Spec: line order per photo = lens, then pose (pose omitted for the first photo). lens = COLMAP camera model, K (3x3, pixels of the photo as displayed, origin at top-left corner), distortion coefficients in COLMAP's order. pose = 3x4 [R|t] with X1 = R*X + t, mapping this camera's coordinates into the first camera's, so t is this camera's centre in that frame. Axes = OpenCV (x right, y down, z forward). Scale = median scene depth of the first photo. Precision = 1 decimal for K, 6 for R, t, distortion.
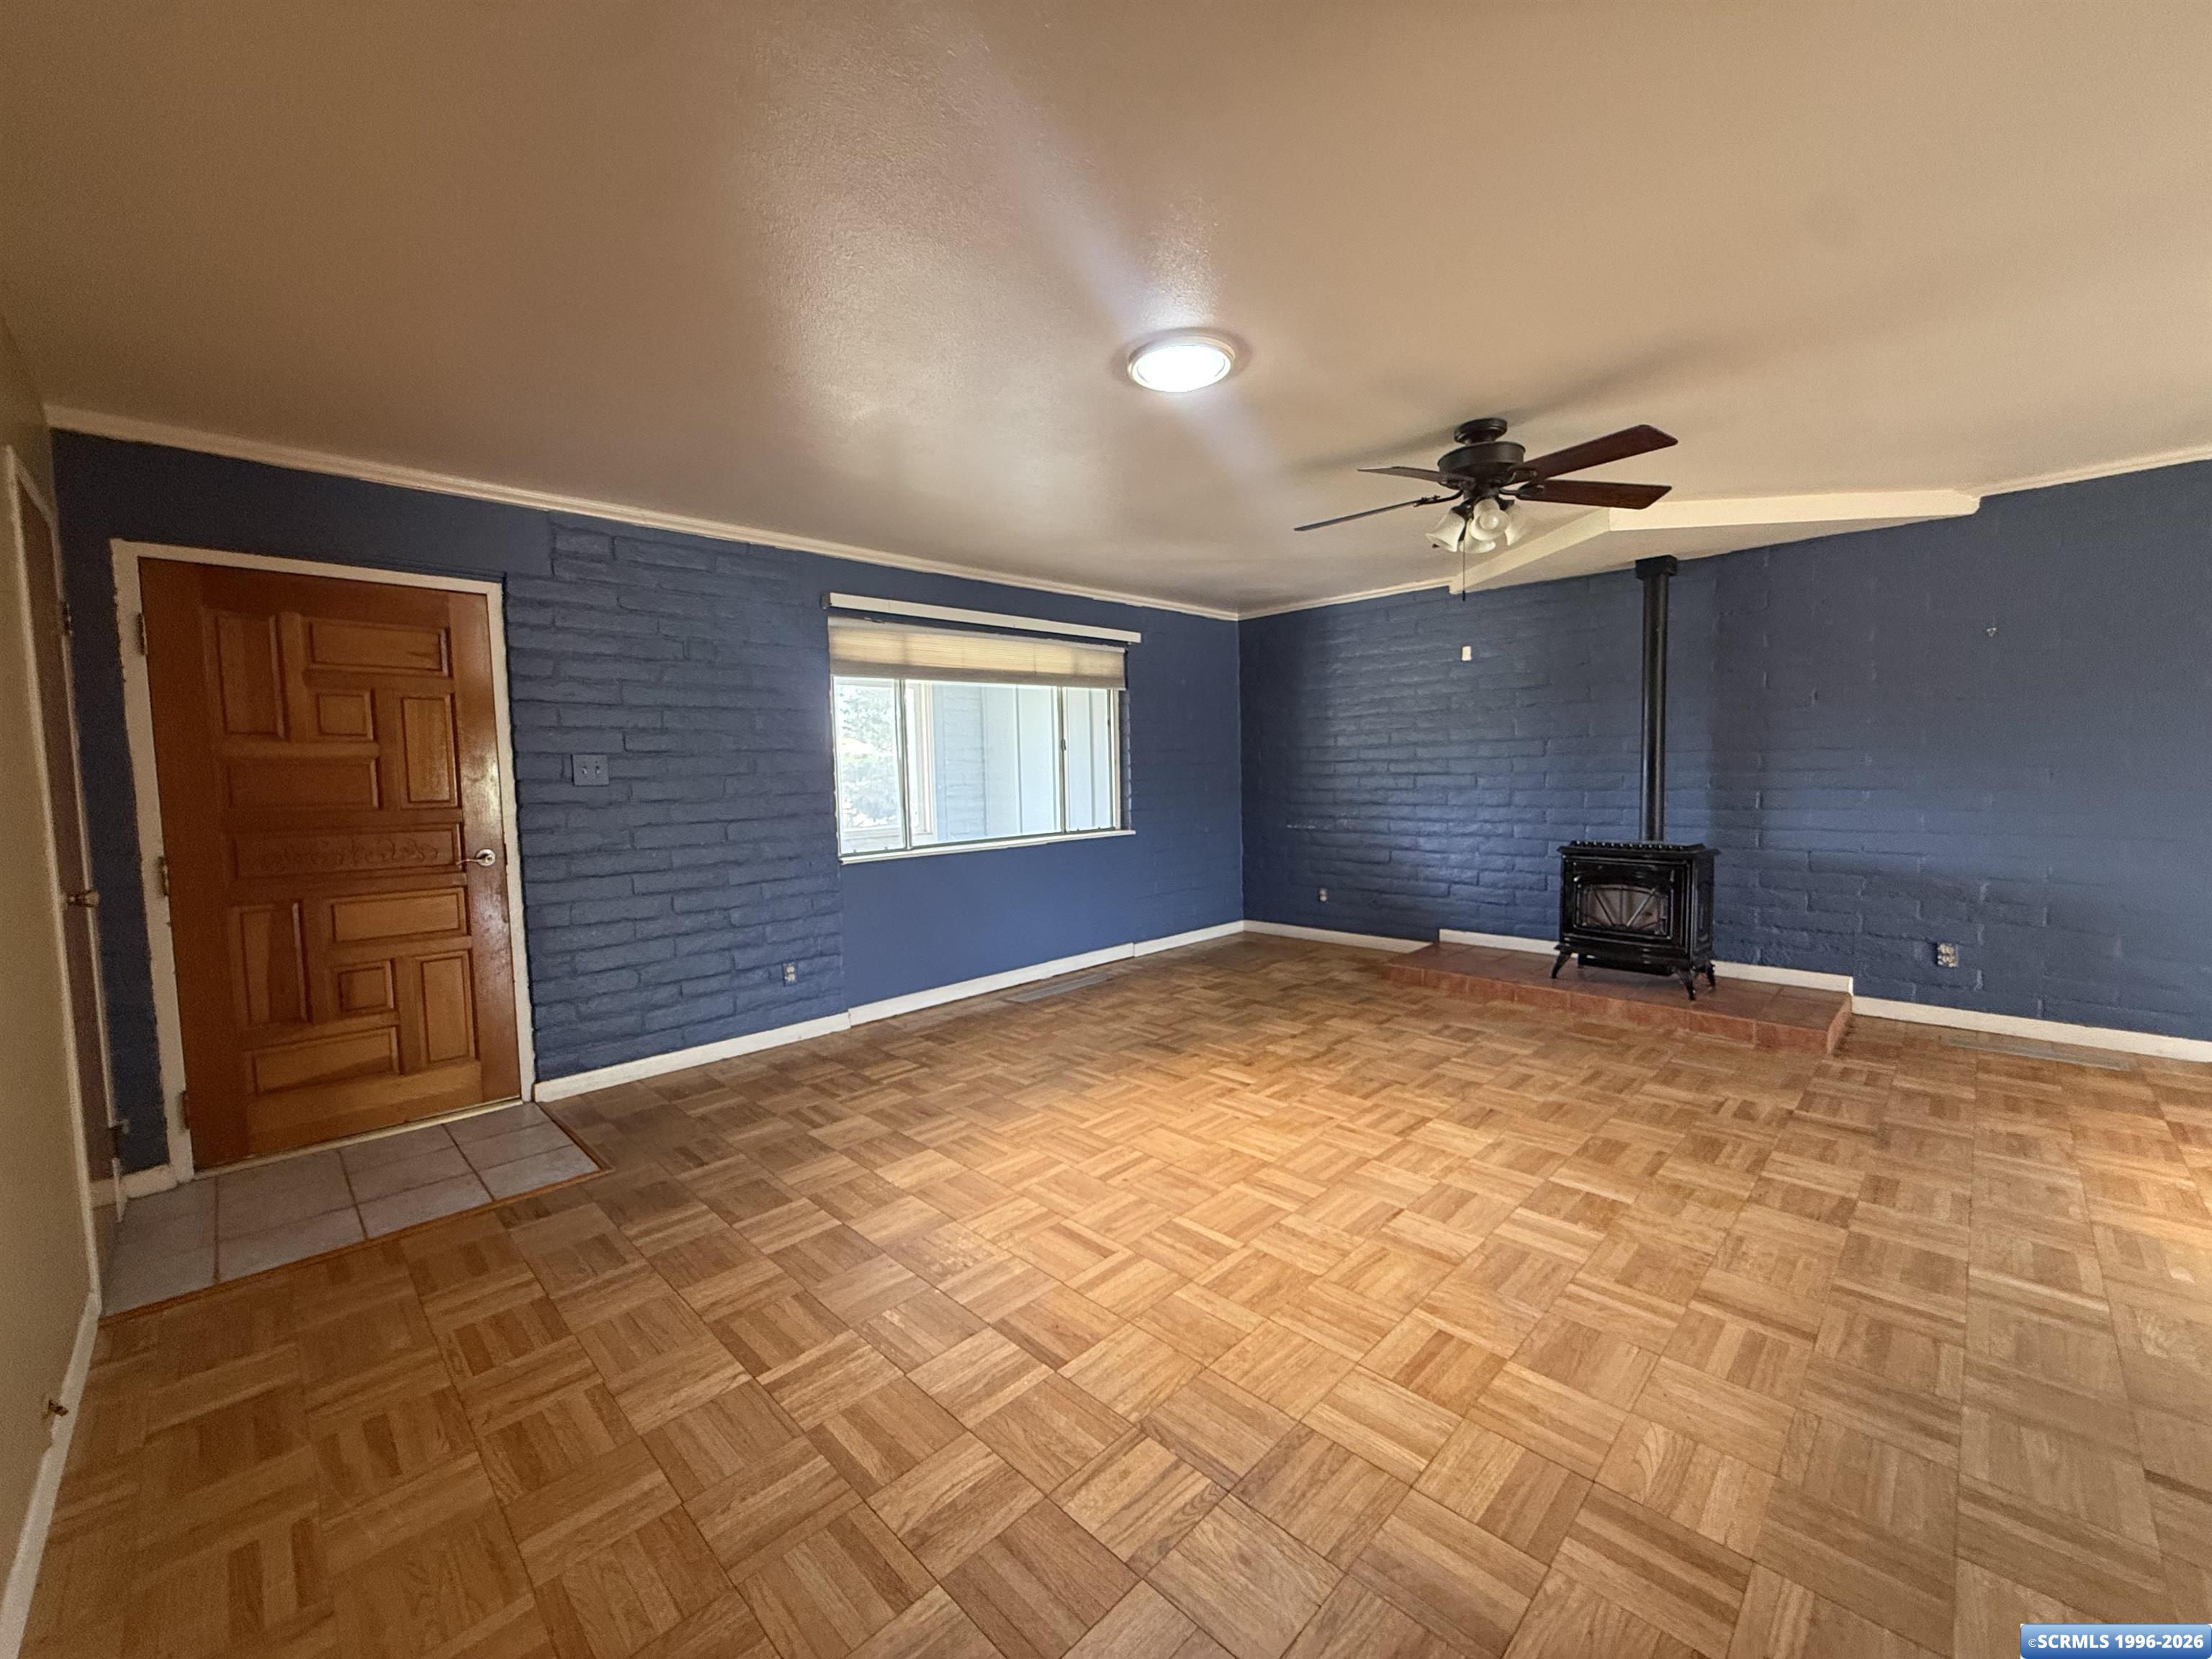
lens RADIAL K [[881.2, 0, 1100.5], [0, 881.2, 828.7], [0, 0, 1]] dist [-0.002304, -0.000058]
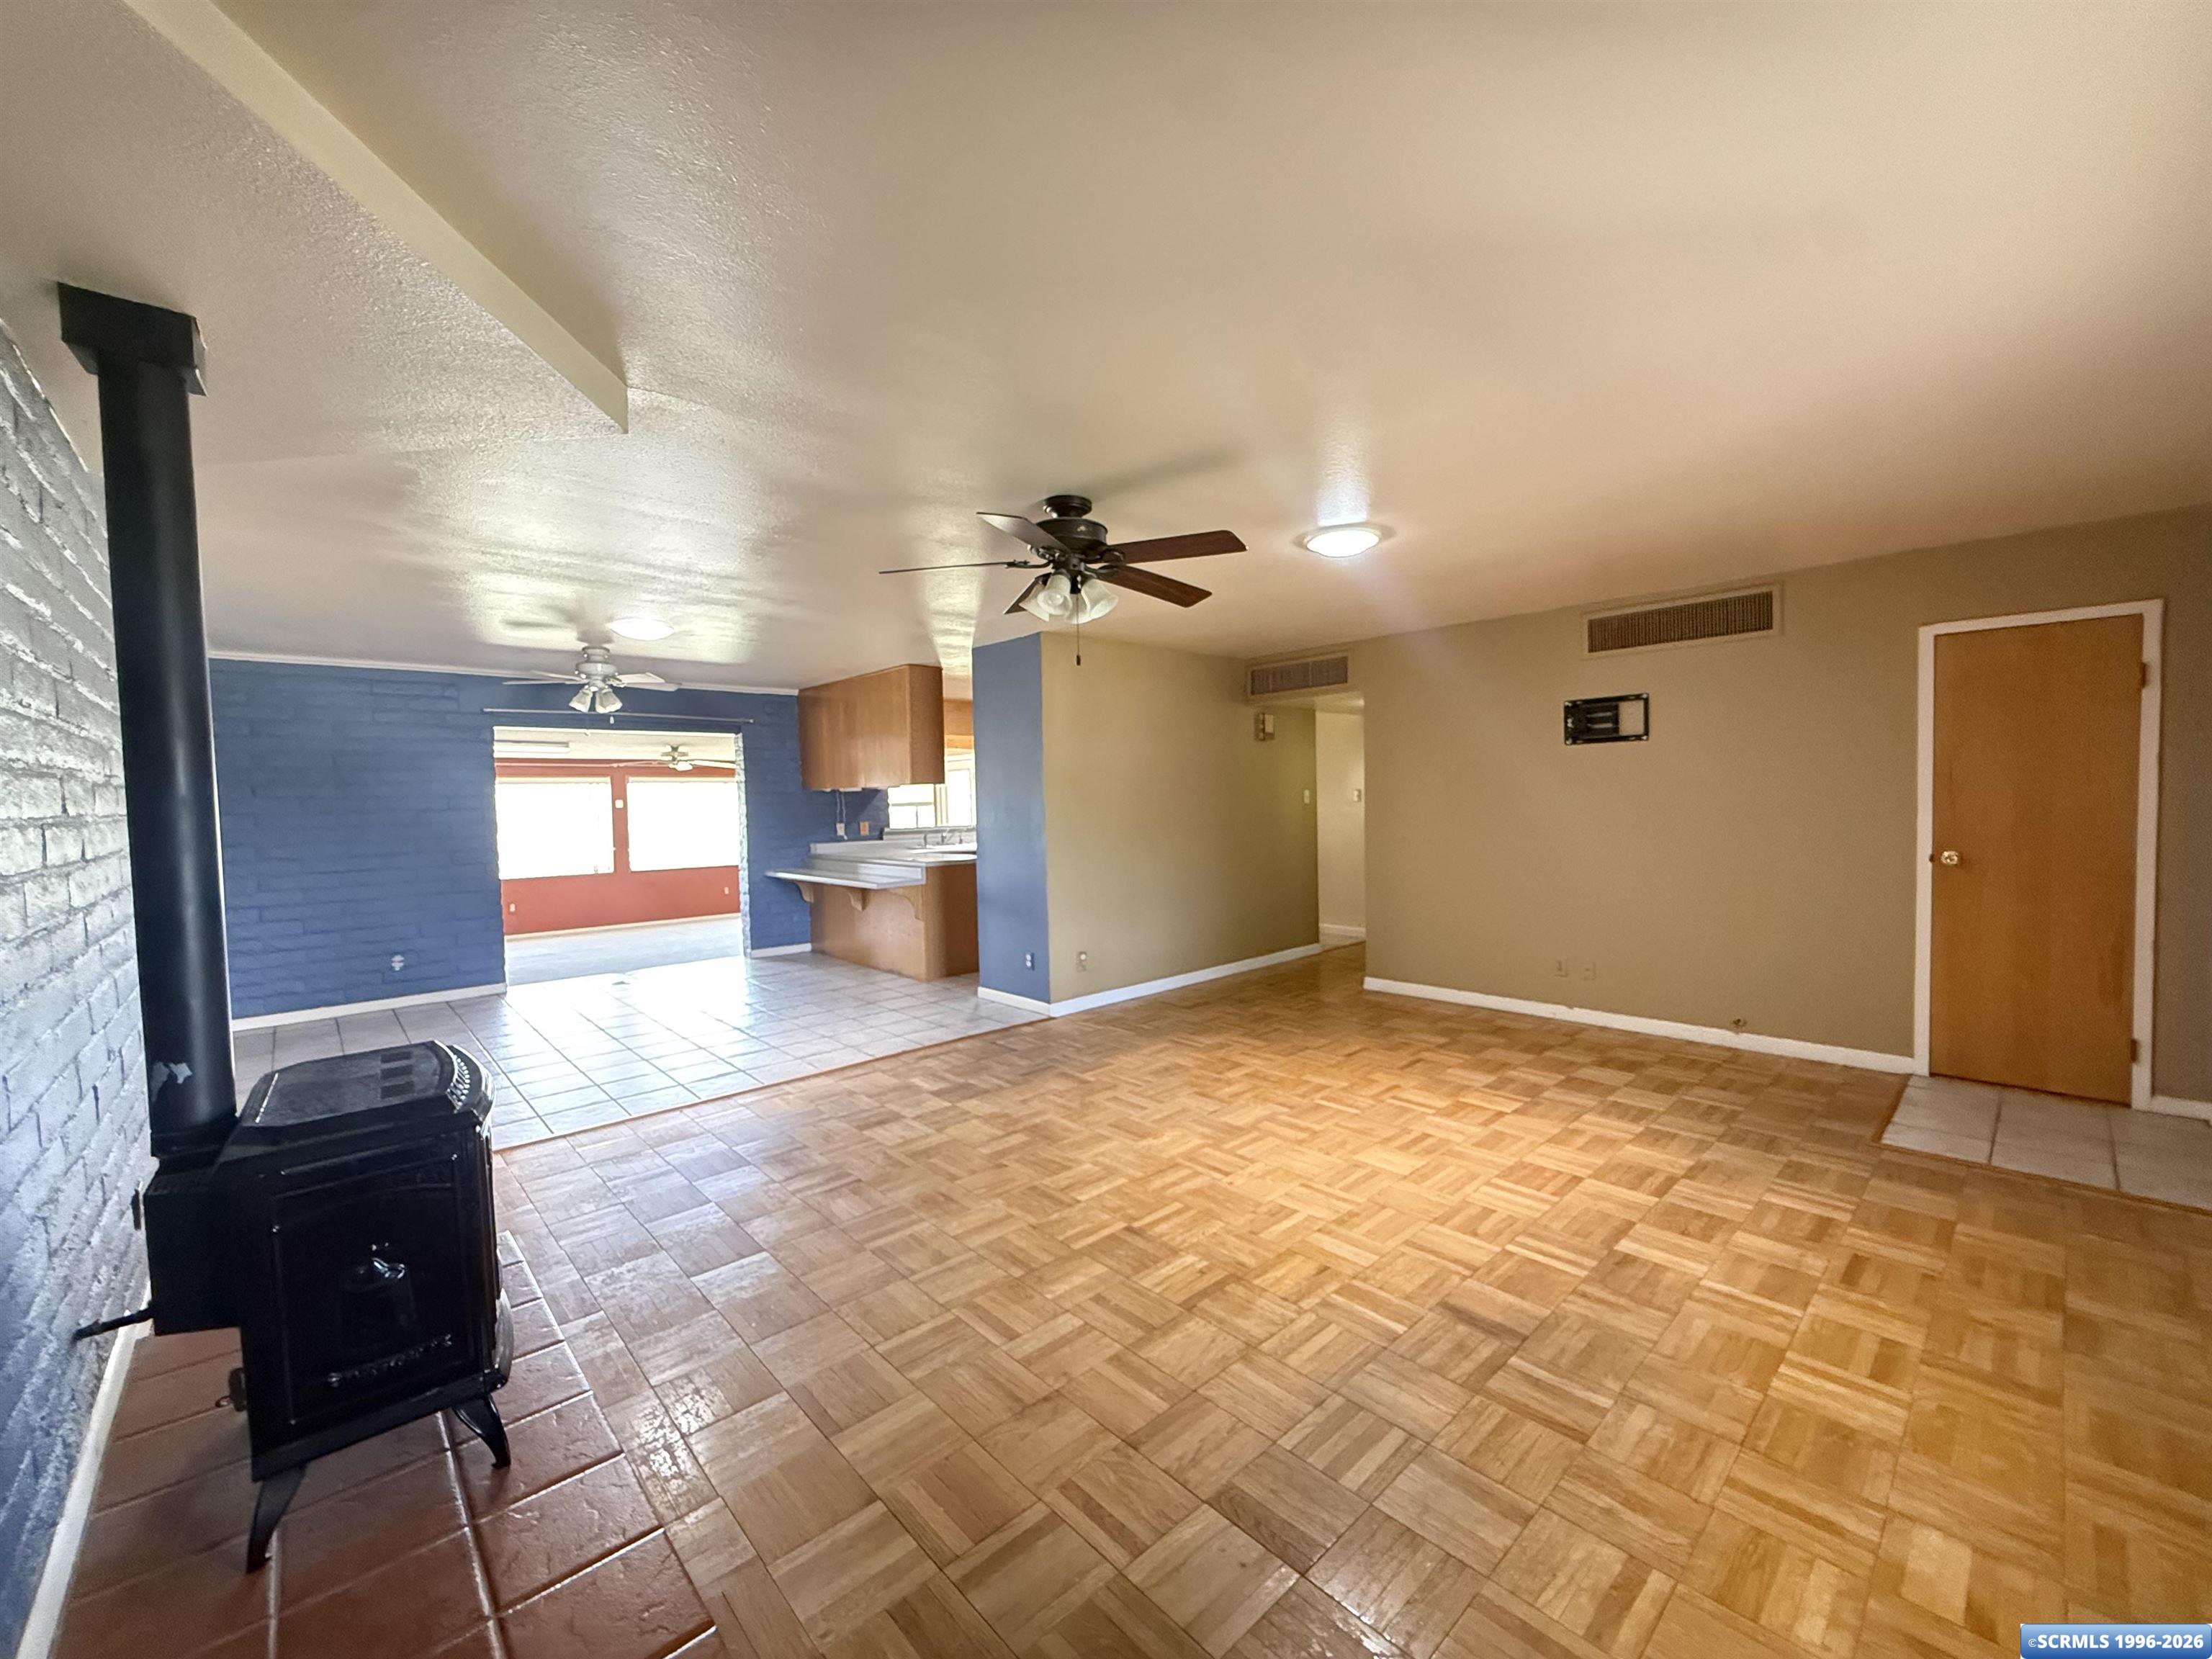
lens RADIAL K [[881.2, 0, 1100.5], [0, 881.2, 828.7], [0, 0, 1]] dist [-0.002304, -0.000058]
pose [[-0.998116, 0.045863, 0.040768, 0.398828], [0.049948, 0.993154, 0.105596, -0.201988], [-0.035646, 0.107433, -0.993573, 2.213933]]
